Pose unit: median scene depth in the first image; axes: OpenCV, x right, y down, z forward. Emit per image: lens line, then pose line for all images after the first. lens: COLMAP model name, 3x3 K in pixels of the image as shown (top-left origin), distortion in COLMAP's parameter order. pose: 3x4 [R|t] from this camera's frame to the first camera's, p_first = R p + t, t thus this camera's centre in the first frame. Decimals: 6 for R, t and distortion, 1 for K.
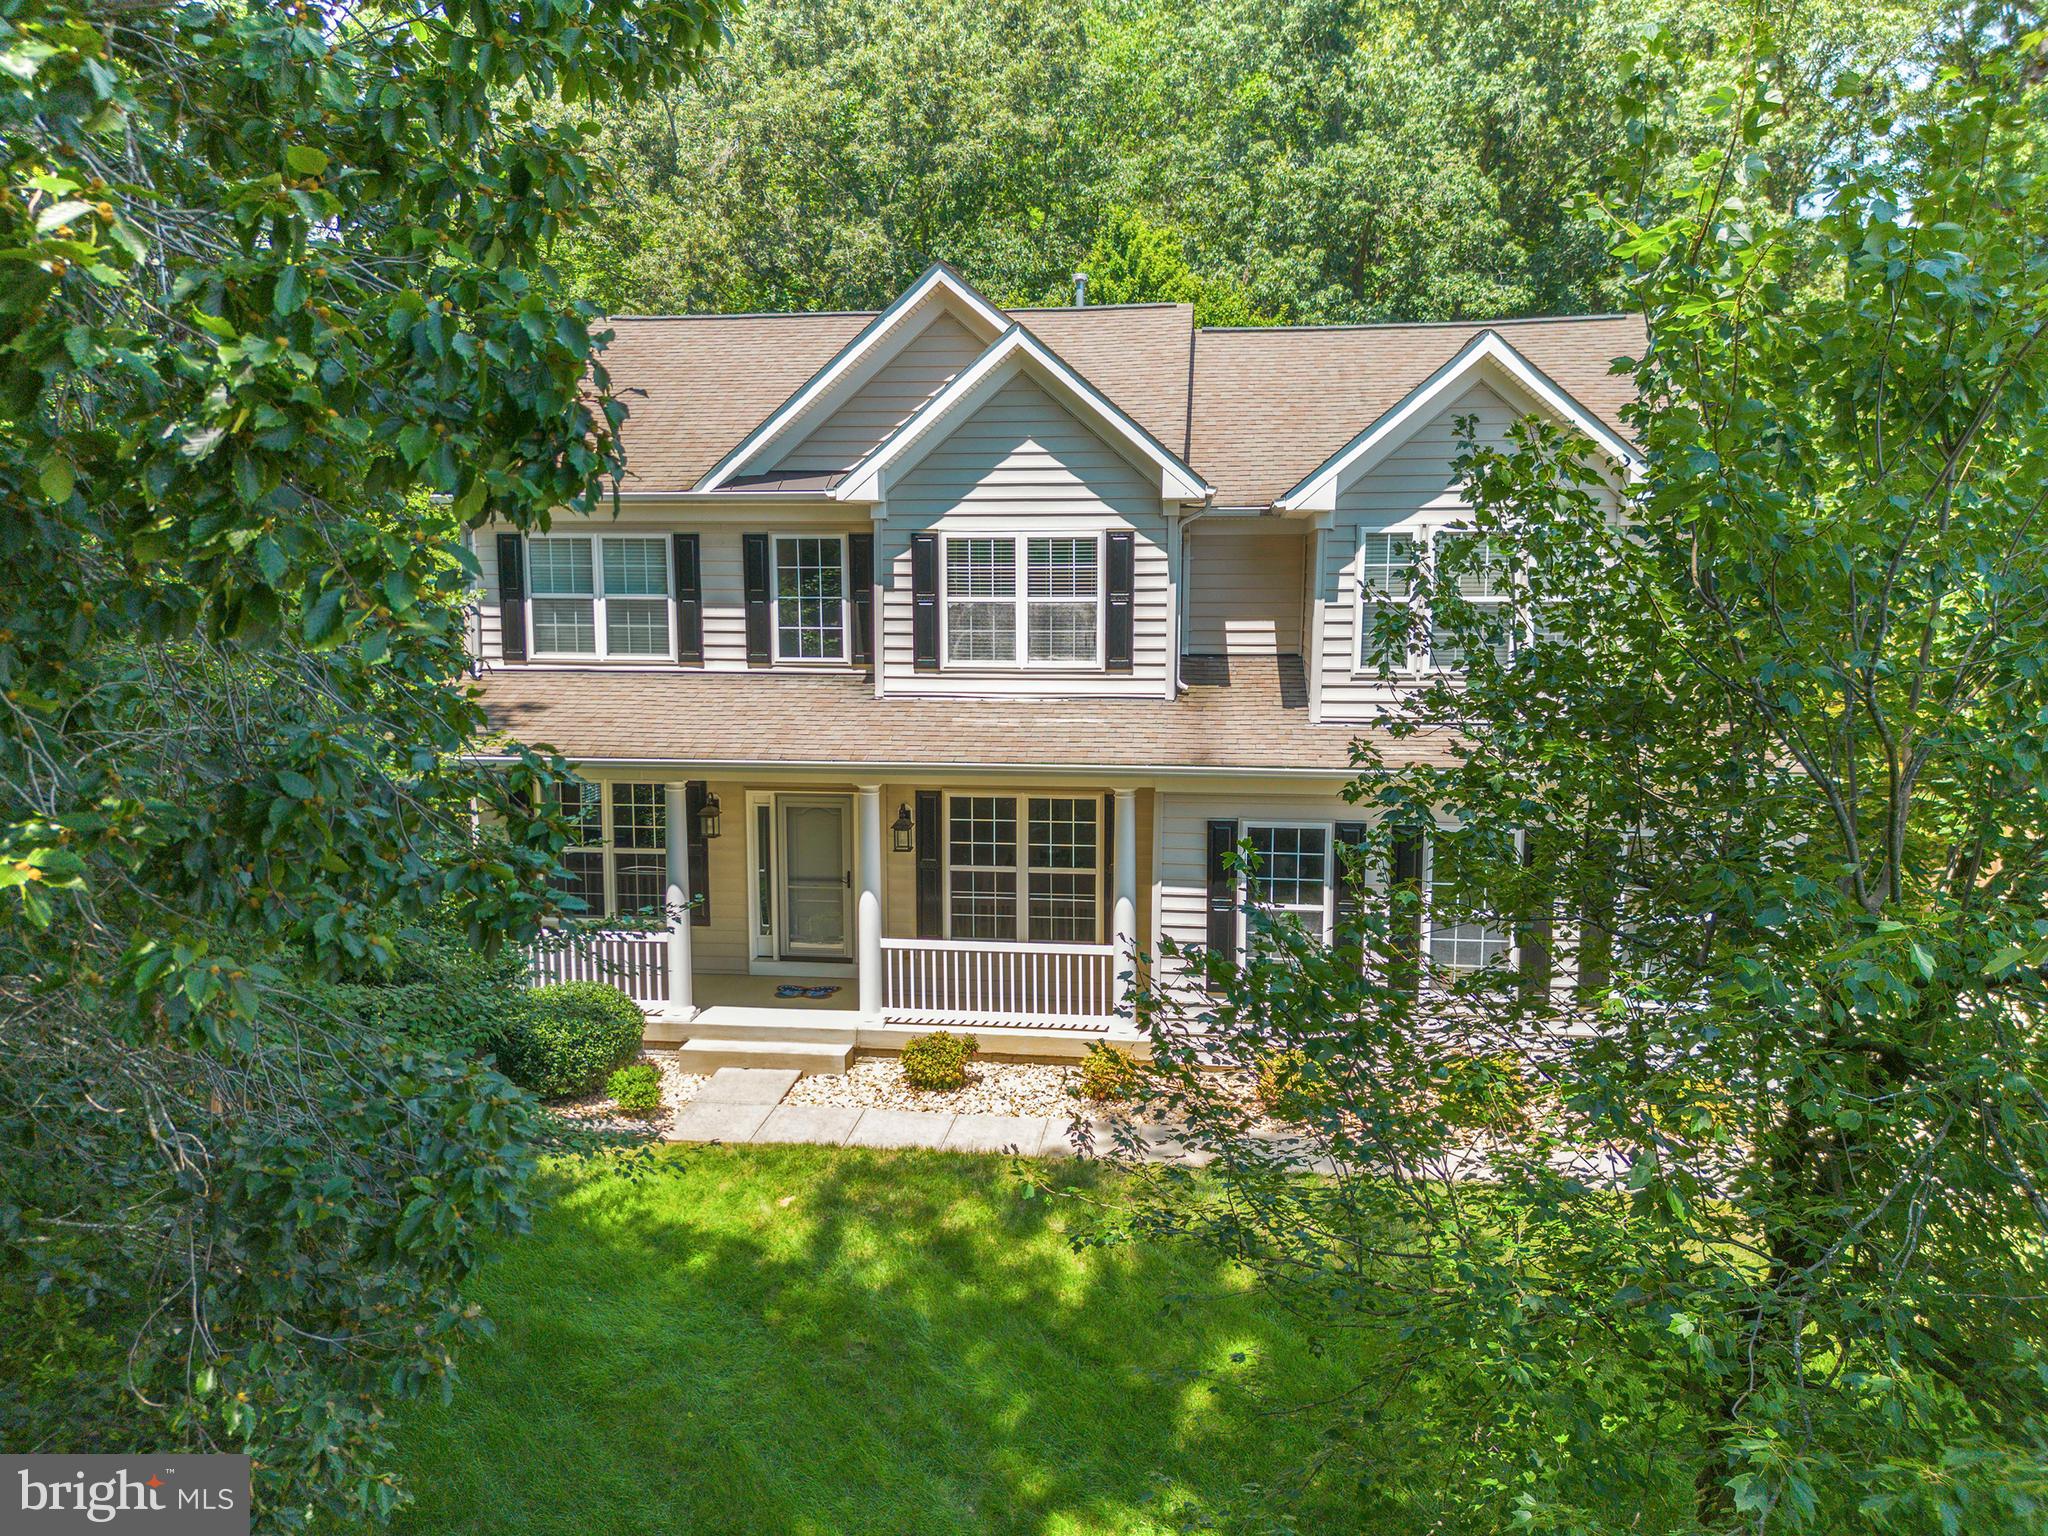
lens RADIAL K [[1480.1, 0, 1028.8], [0, 1480.1, 773.4], [0, 0, 1]] dist [0.025701, -0.008697]
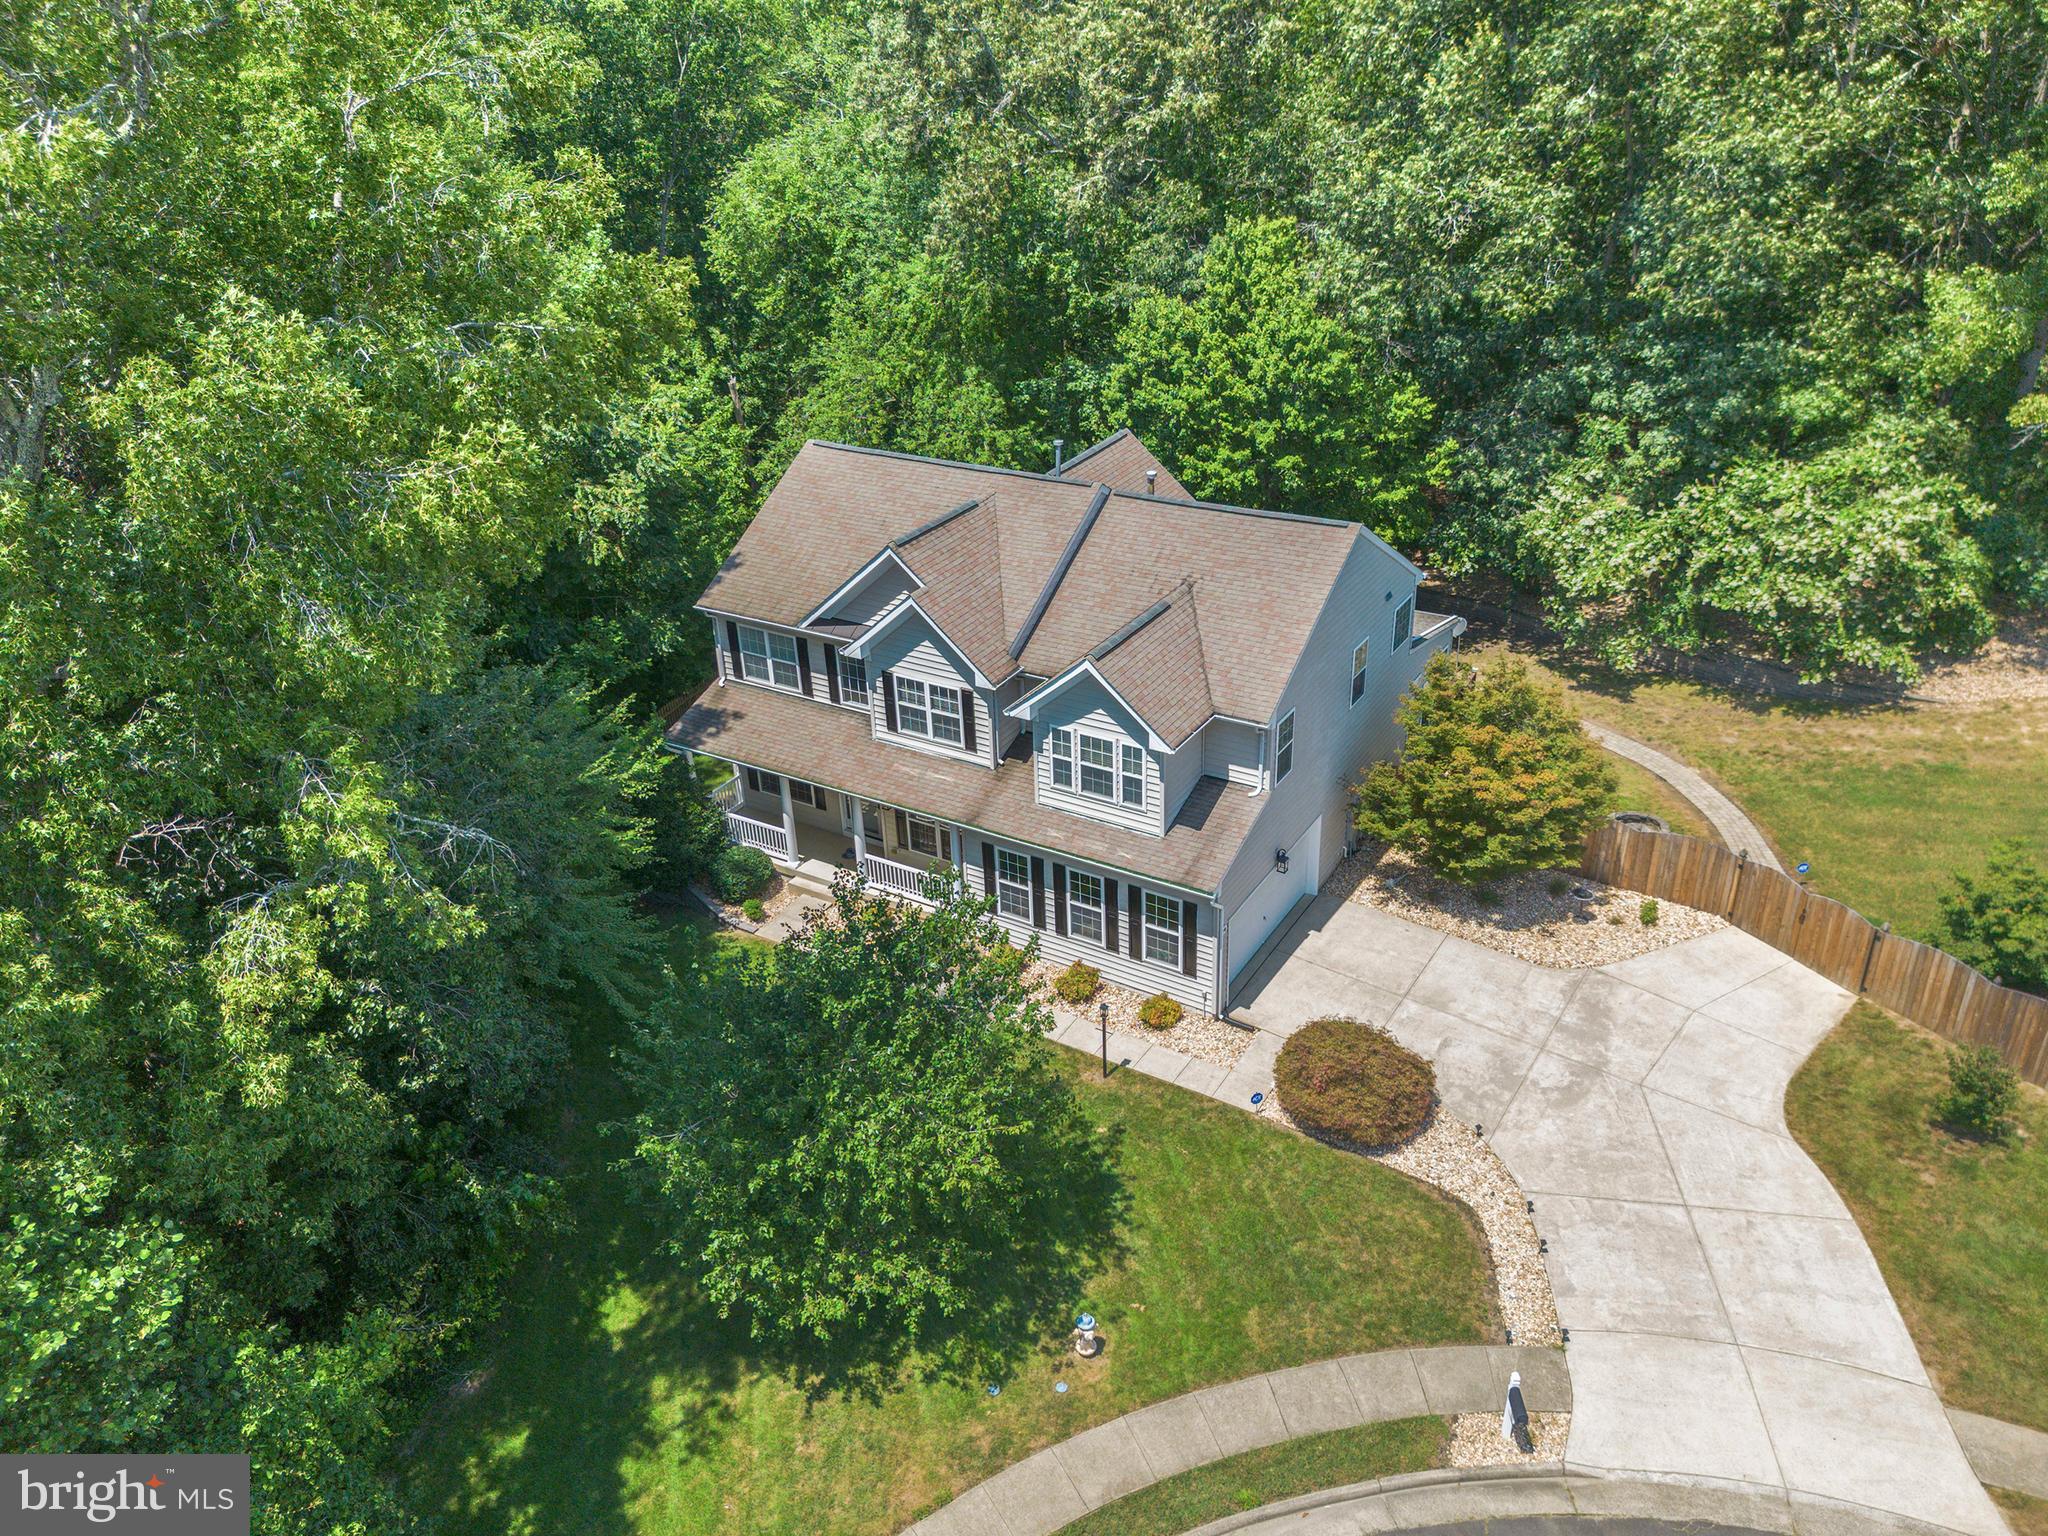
lens RADIAL K [[1480.1, 0, 1023.1], [0, 1480.1, 764.3], [0, 0, 1]] dist [0.025701, -0.008697]
pose [[0.916437, 0.158657, -0.367384, 0.873368], [-0.019445, 0.934620, 0.355116, -0.772397], [0.399706, -0.318298, 0.859605, -0.721773]]
